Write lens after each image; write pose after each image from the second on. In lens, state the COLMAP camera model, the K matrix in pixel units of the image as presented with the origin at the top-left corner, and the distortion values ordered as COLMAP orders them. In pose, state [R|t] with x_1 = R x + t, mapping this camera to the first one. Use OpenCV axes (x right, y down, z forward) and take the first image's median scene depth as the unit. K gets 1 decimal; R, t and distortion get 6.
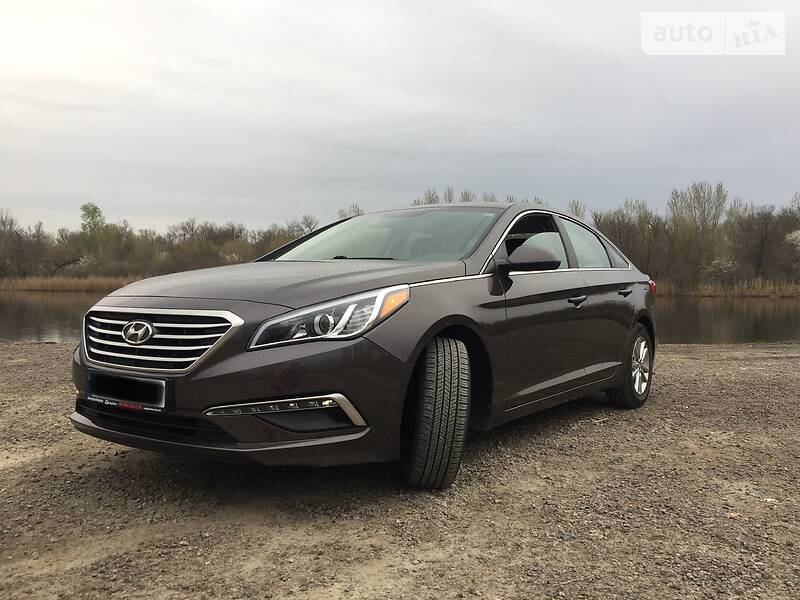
lens RADIAL K [[672.6, 0, 400.0], [0, 672.6, 299.1], [0, 0, 1]] dist [0.014634, -0.001146]
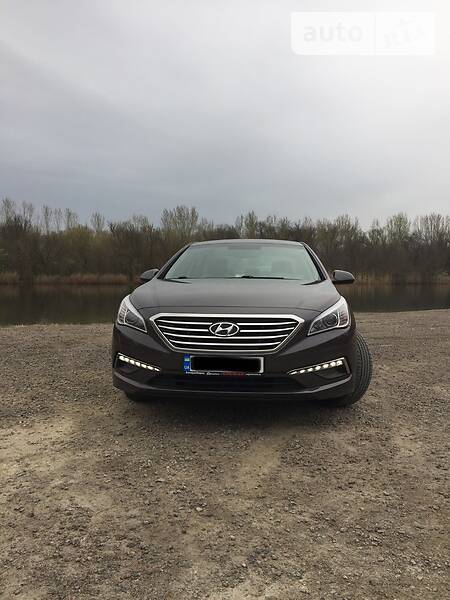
lens RADIAL K [[504.4, 0, 225.5], [0, 504.4, 299.7], [0, 0, 1]] dist [0.014634, -0.001146]
pose [[0.873620, -0.019692, 0.486210, -0.962628], [0.007028, 0.999587, 0.027856, -0.054169], [-0.486558, -0.020919, 0.873398, -0.053219]]
